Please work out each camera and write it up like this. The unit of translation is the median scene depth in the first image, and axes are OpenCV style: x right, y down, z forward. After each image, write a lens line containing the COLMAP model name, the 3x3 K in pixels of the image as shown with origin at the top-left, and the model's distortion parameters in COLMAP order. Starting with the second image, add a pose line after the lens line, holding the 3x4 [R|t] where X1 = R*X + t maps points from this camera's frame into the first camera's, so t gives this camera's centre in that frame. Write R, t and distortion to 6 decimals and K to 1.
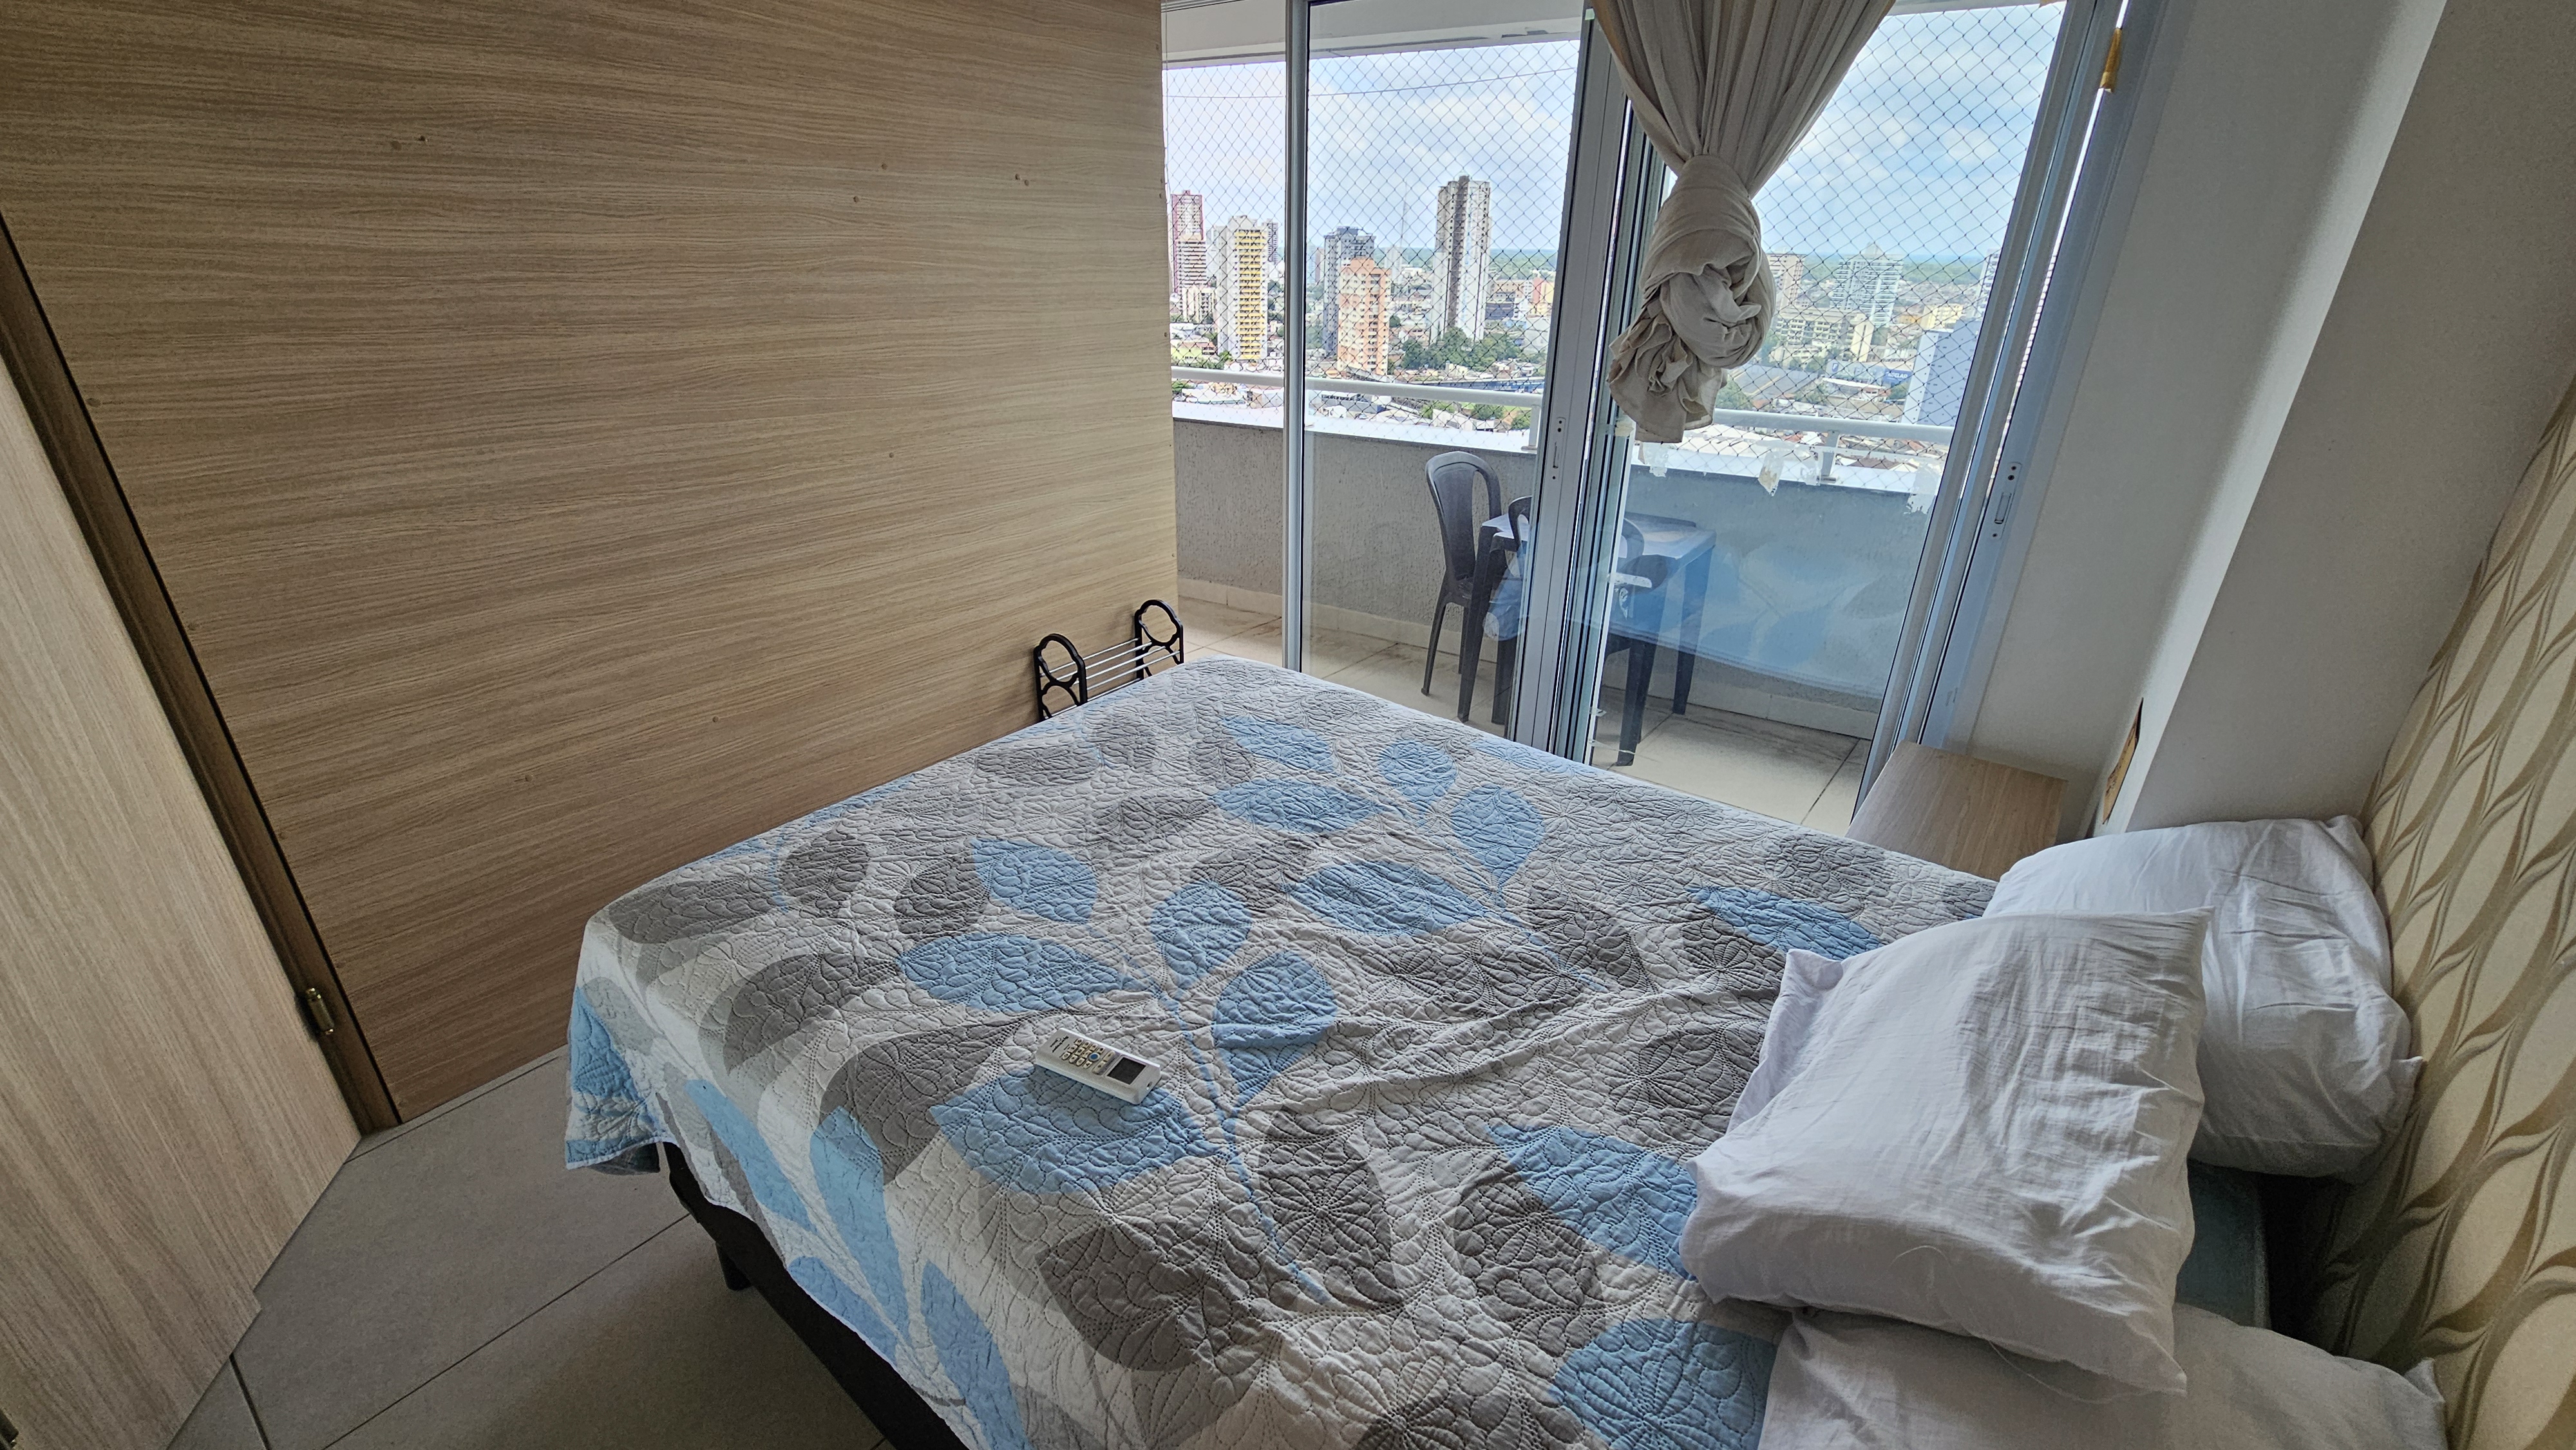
lens RADIAL K [[1058.8, 0, 1293.7], [0, 1058.8, 728.2], [0, 0, 1]] dist [-0.005000, 0.000980]
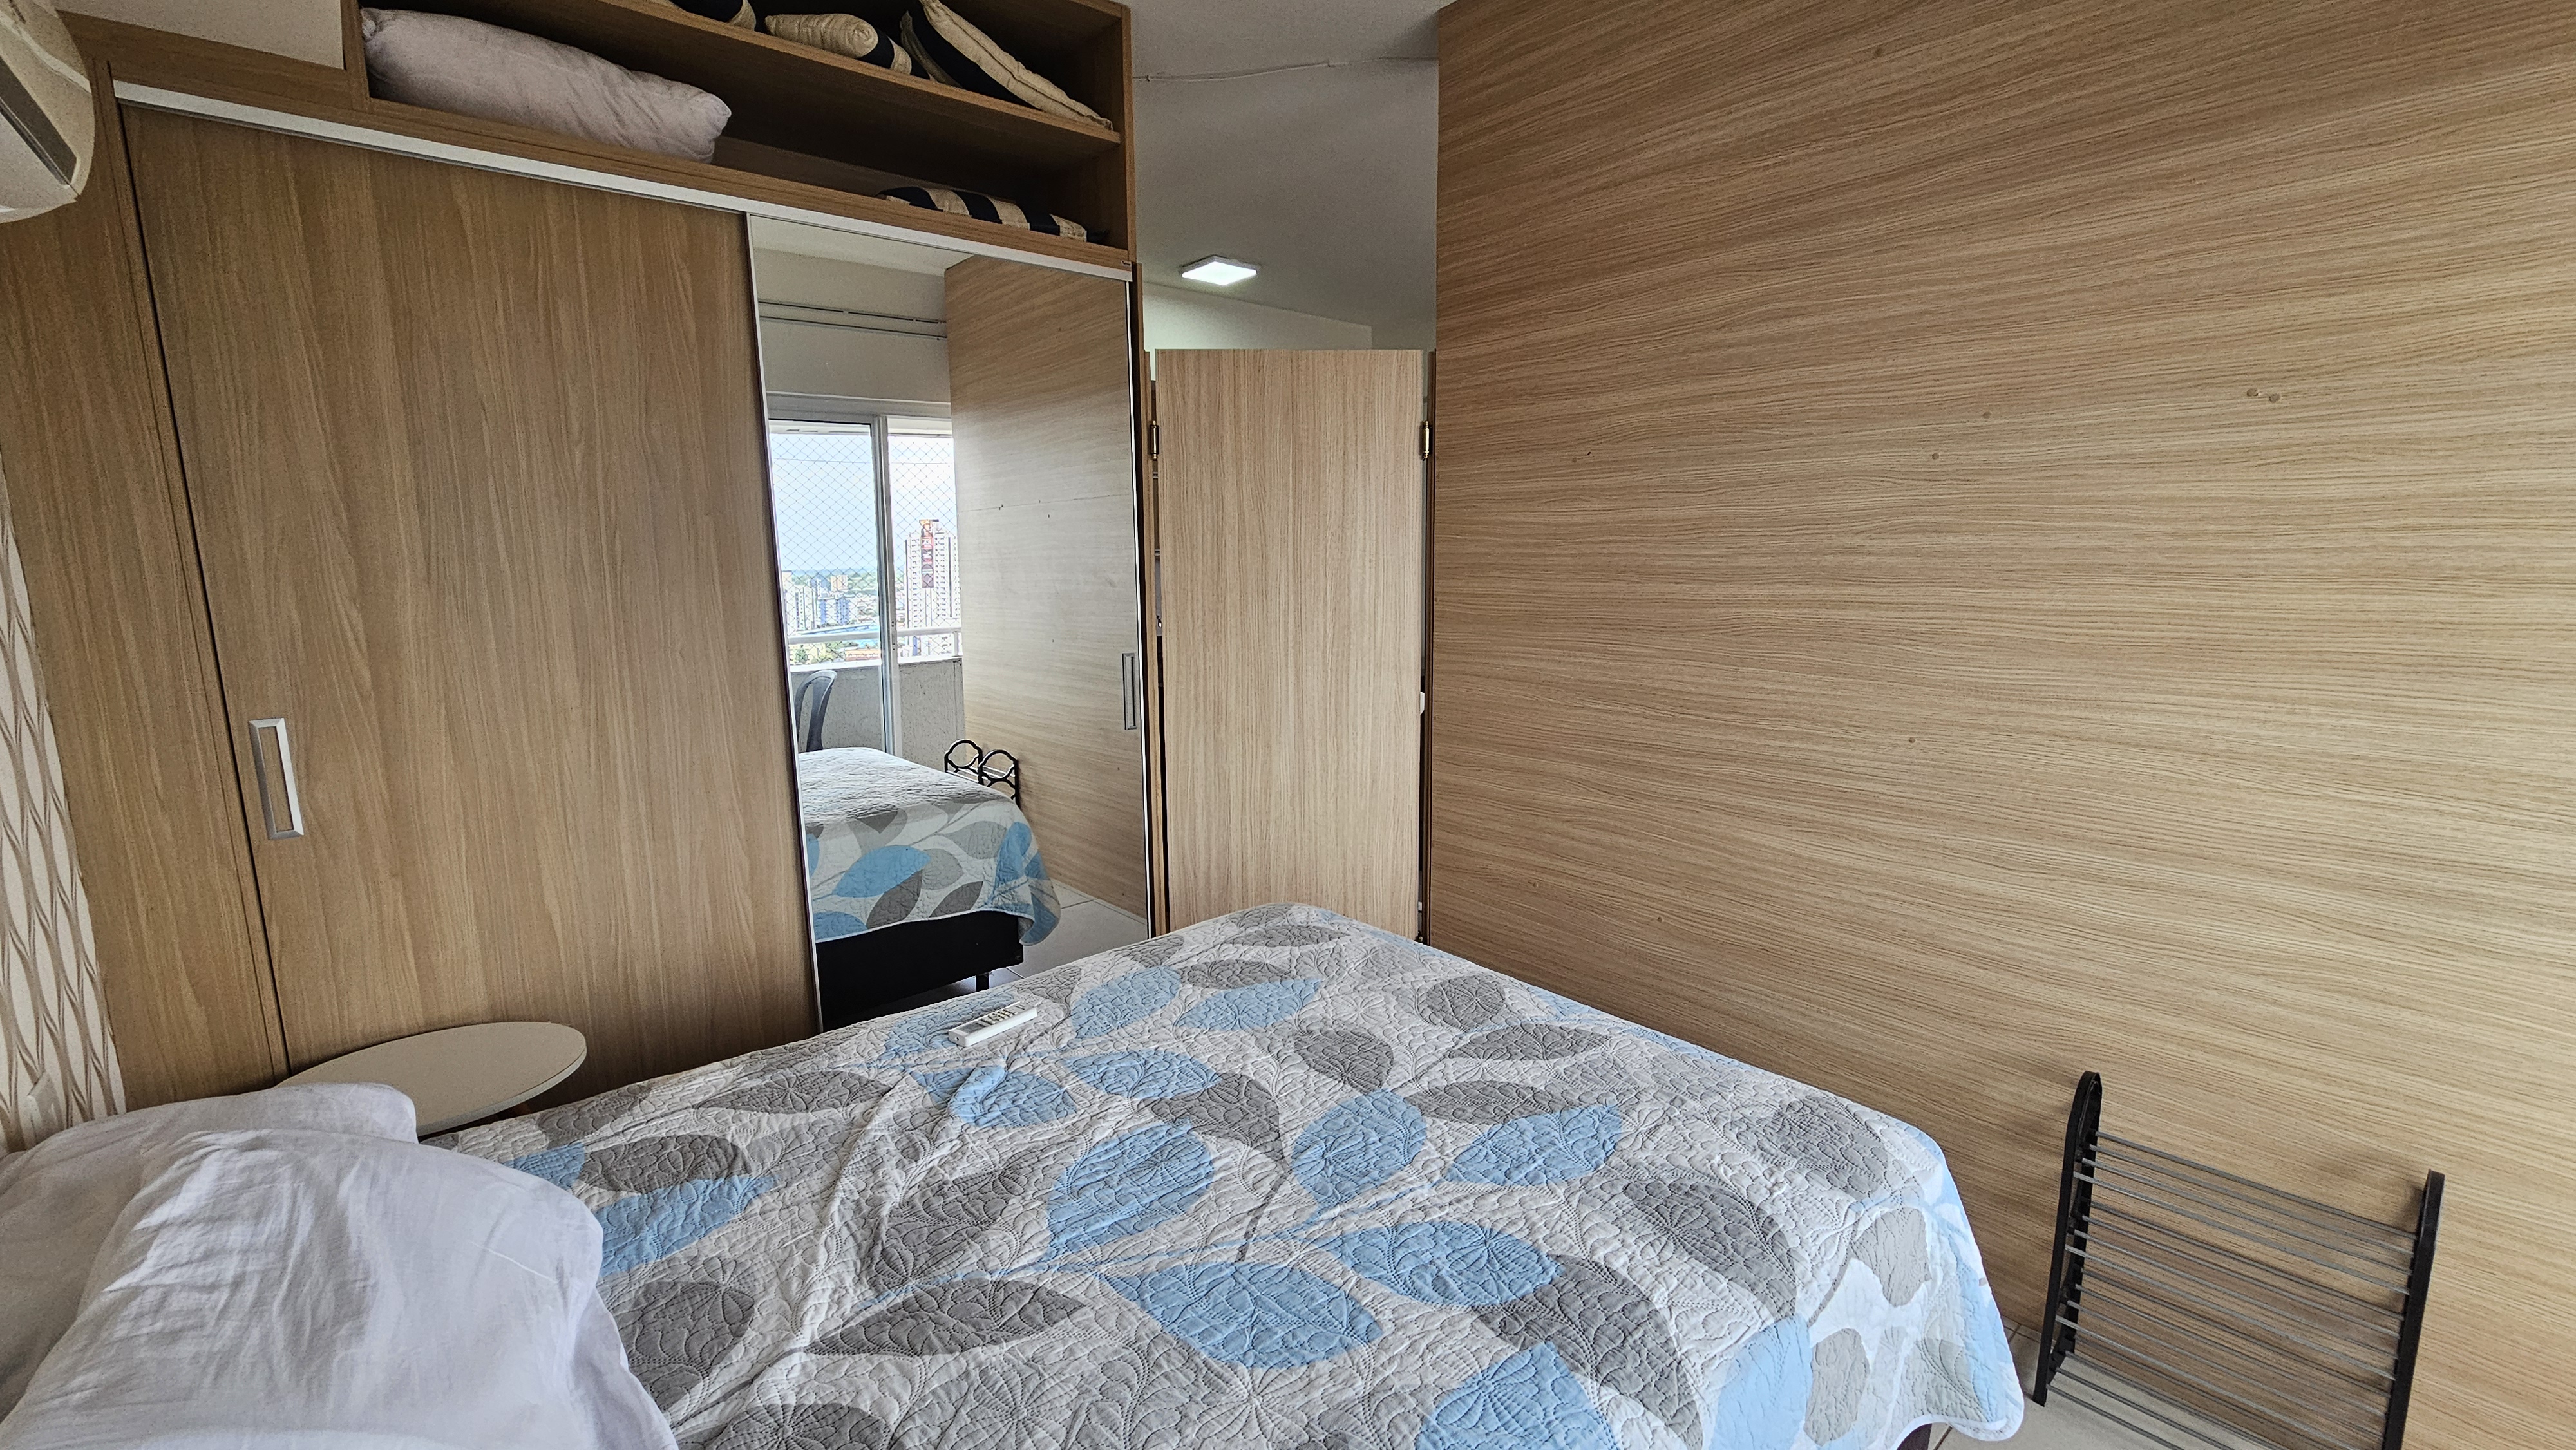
lens RADIAL K [[1058.8, 0, 1291.9], [0, 1058.8, 728.3], [0, 0, 1]] dist [-0.005000, 0.000980]
pose [[-0.203942, 0.148338, -0.967679, 0.736103], [-0.400653, 0.889238, 0.220753, -0.360292], [0.893244, 0.432725, -0.121921, 0.937029]]
